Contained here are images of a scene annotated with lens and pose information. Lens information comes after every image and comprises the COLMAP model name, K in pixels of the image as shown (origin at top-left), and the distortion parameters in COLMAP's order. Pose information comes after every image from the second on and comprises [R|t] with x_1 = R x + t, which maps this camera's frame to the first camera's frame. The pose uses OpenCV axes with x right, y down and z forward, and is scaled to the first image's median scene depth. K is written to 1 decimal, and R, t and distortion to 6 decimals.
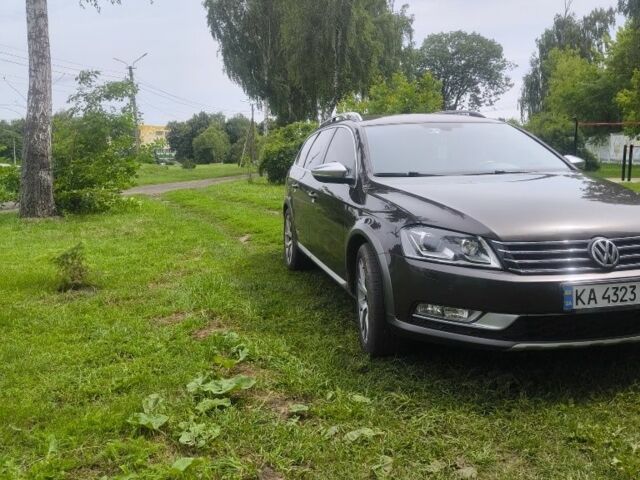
lens RADIAL K [[563.1, 0, 320.0], [0, 563.1, 240.0], [0, 0, 1]] dist [0.084854, -0.126556]
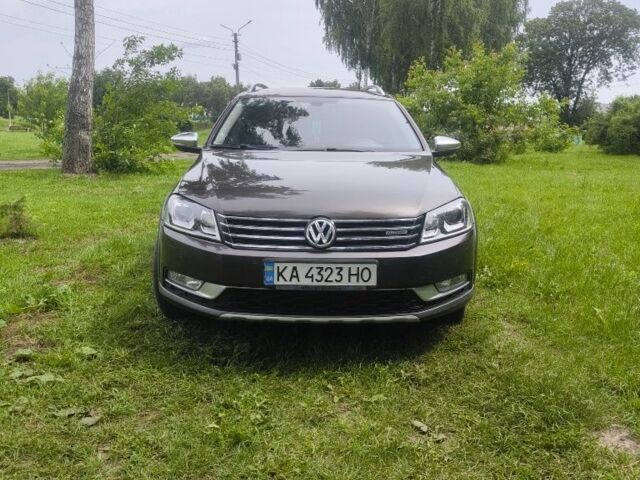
lens RADIAL K [[563.1, 0, 320.0], [0, 563.1, 240.0], [0, 0, 1]] dist [0.084854, -0.126556]
pose [[0.982469, 0.075454, -0.170473, 0.668907], [-0.066832, 0.996204, 0.055770, -0.020962], [0.174034, -0.043399, 0.983783, 0.014662]]
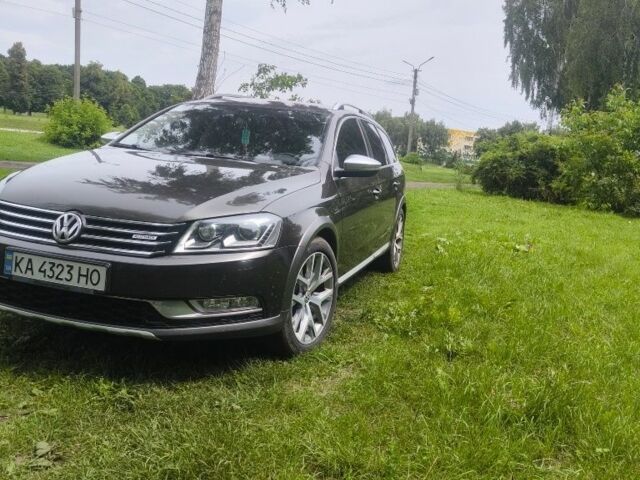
lens RADIAL K [[563.1, 0, 320.0], [0, 563.1, 240.0], [0, 0, 1]] dist [0.084854, -0.126556]
pose [[0.873835, 0.177336, -0.452730, 1.296378], [-0.181234, 0.982811, 0.035162, -0.066275], [0.451184, 0.051324, 0.890954, 0.346873]]
